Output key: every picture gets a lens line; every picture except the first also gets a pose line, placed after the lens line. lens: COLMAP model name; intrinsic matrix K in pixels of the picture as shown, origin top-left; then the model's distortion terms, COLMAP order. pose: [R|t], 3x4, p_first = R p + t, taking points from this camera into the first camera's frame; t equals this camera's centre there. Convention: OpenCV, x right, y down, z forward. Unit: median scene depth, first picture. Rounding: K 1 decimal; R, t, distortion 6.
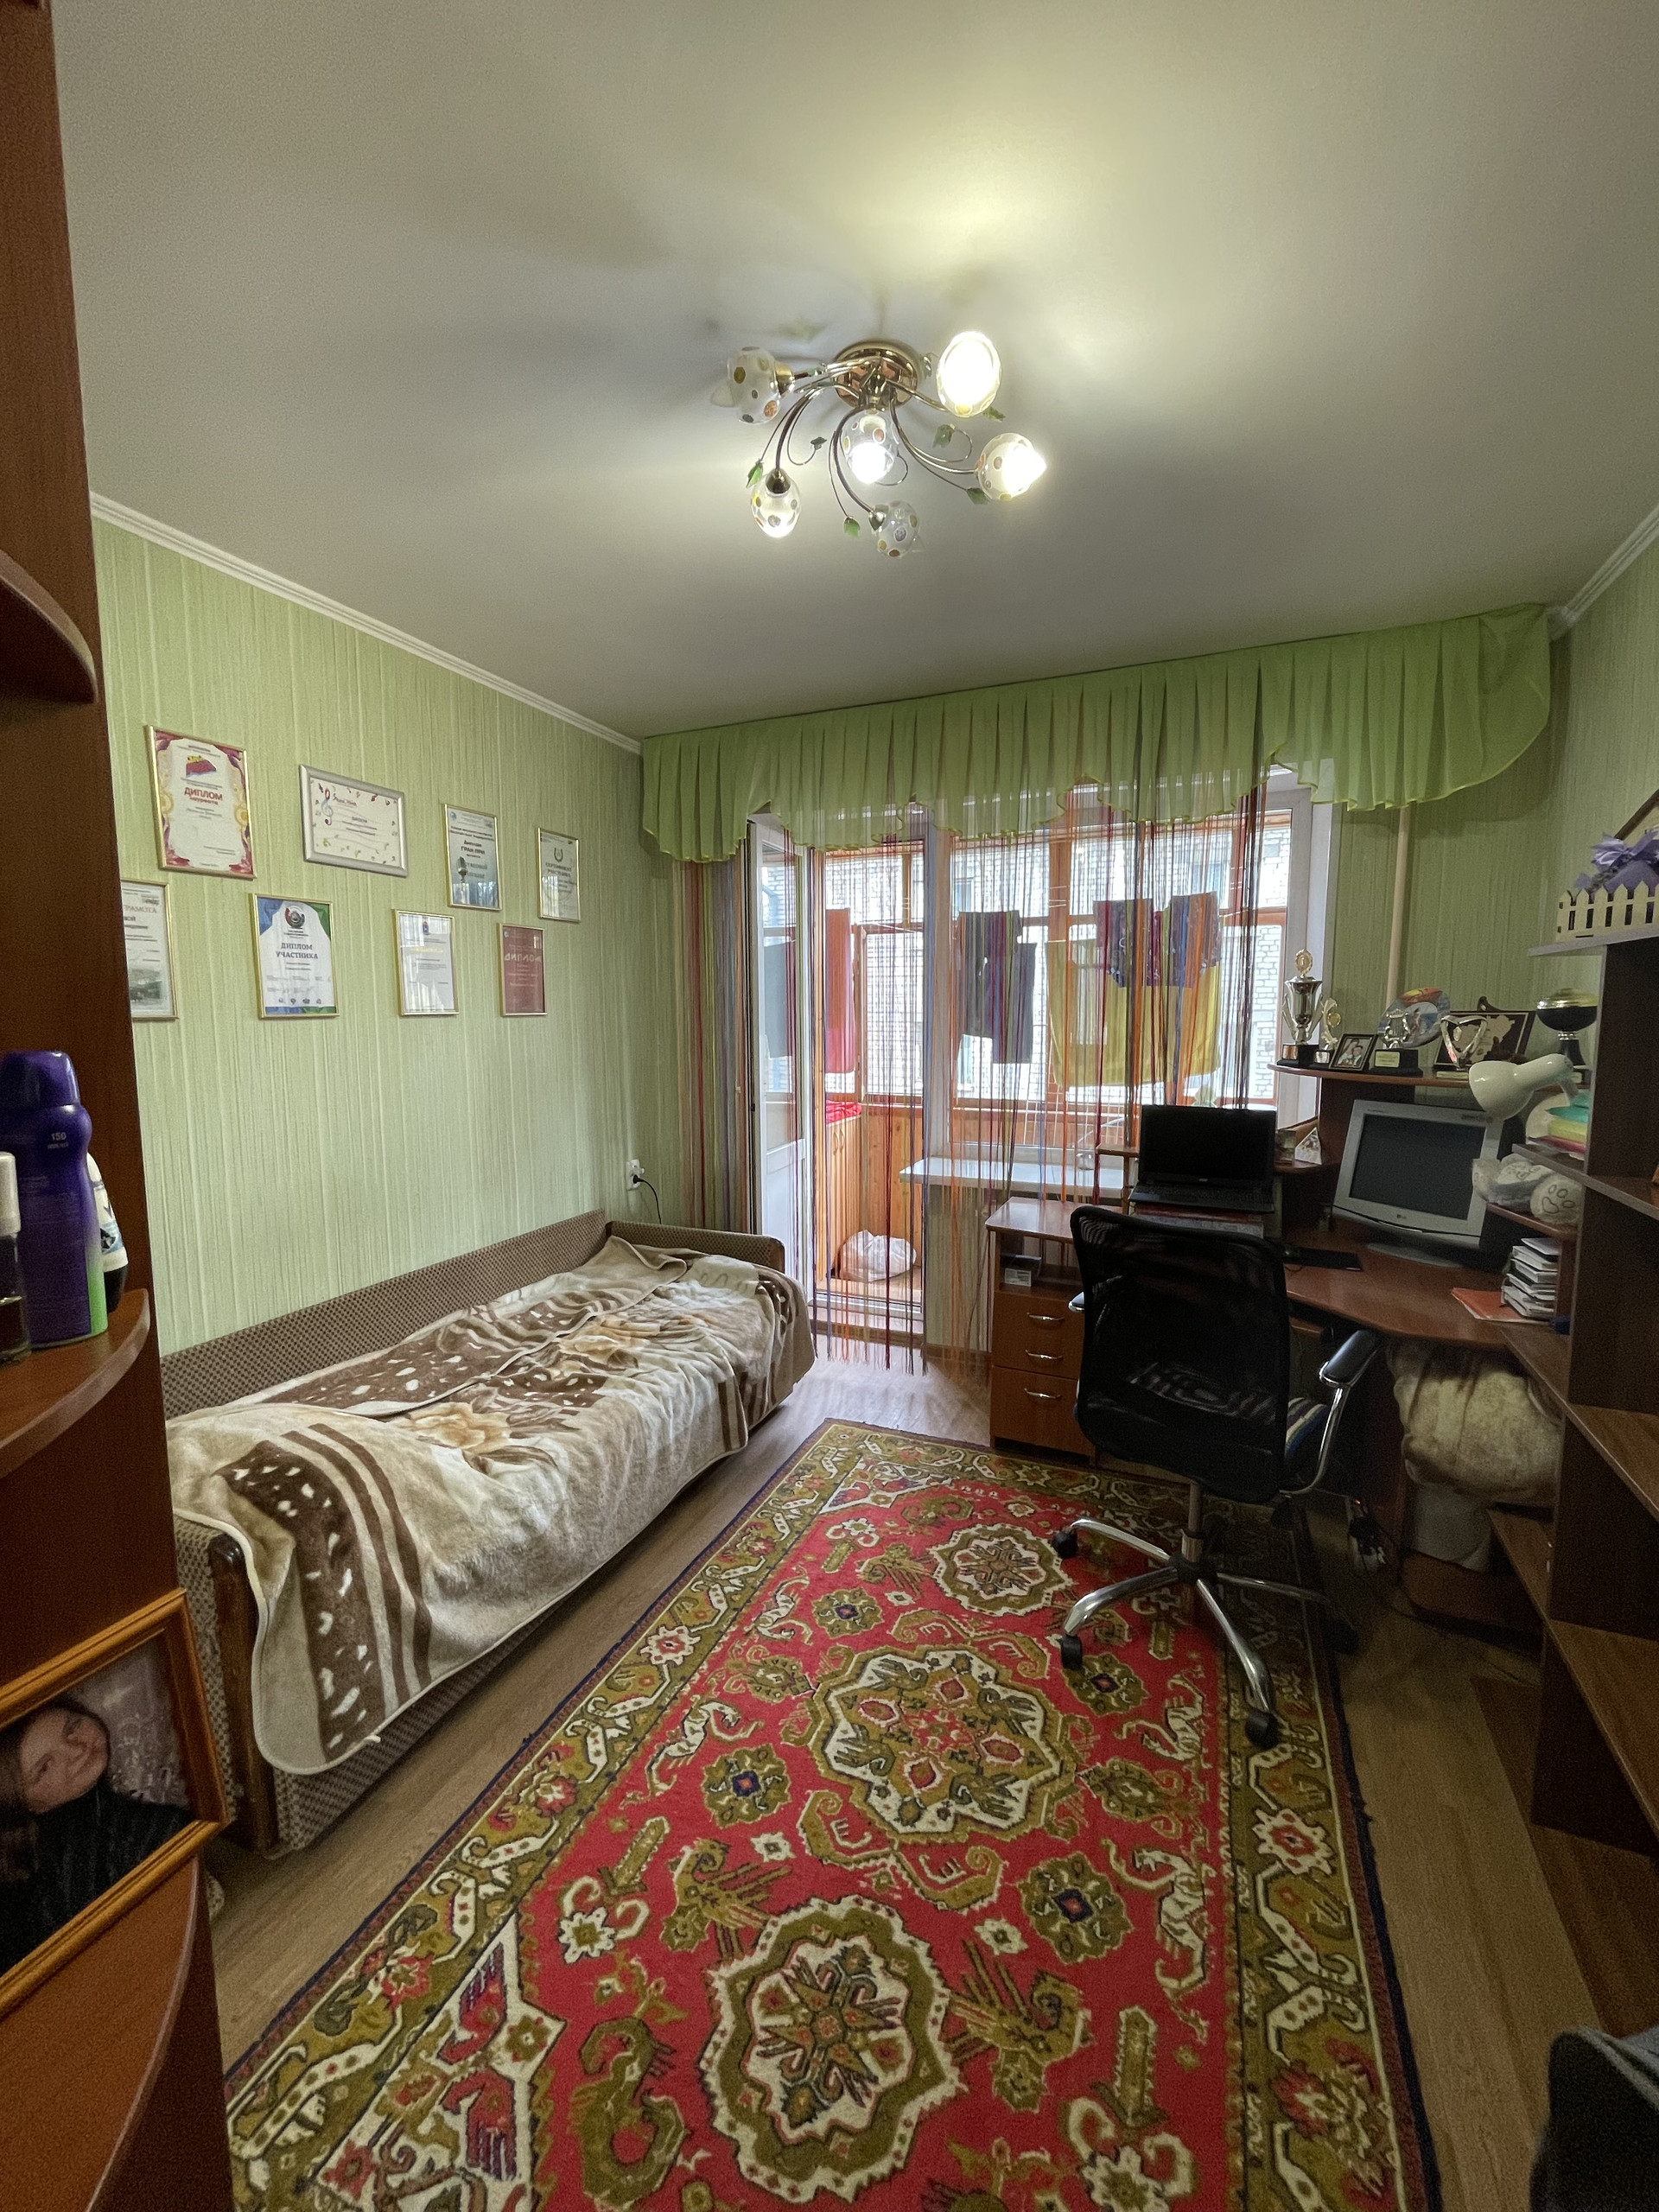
lens RADIAL K [[897.0, 0, 831.4], [0, 897.0, 1104.3], [0, 0, 1]] dist [-0.003044, -0.000430]
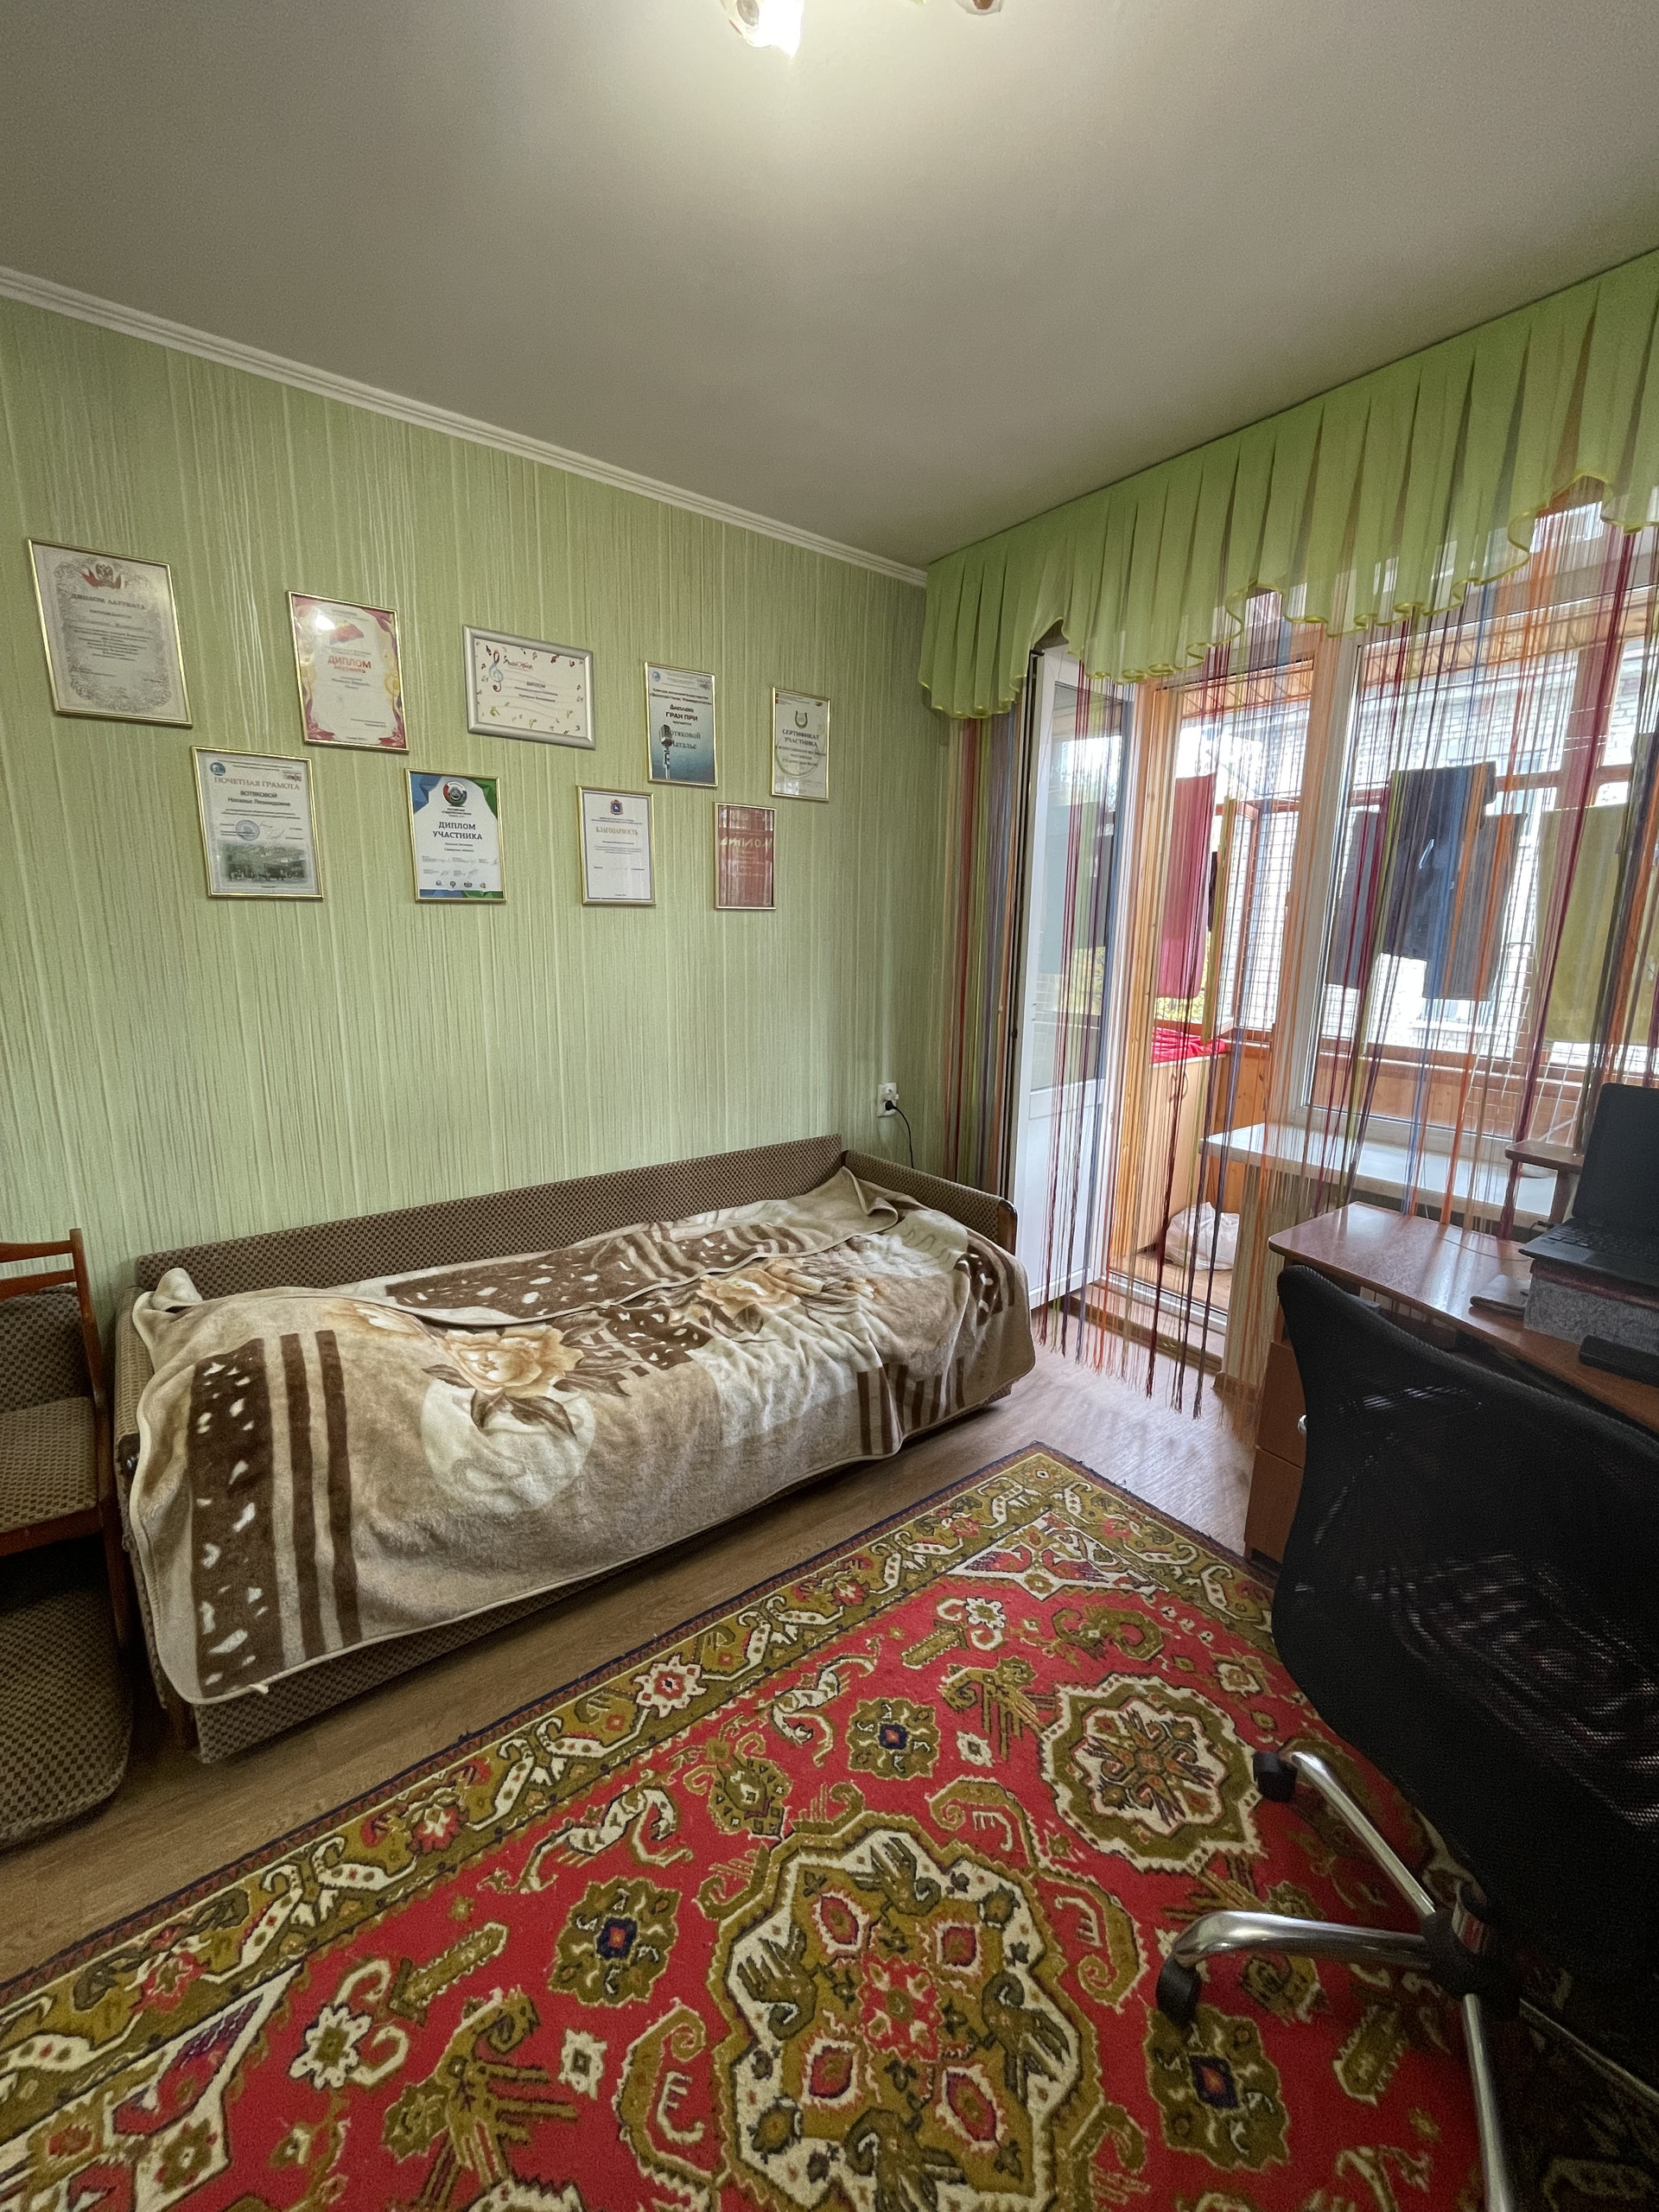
lens RADIAL K [[897.0, 0, 831.4], [0, 897.0, 1104.3], [0, 0, 1]] dist [-0.003044, -0.000430]
pose [[0.869910, 0.116049, -0.479363, 0.242979], [-0.070585, 0.991213, 0.111872, -0.017715], [0.488133, -0.063483, 0.870458, 0.349760]]
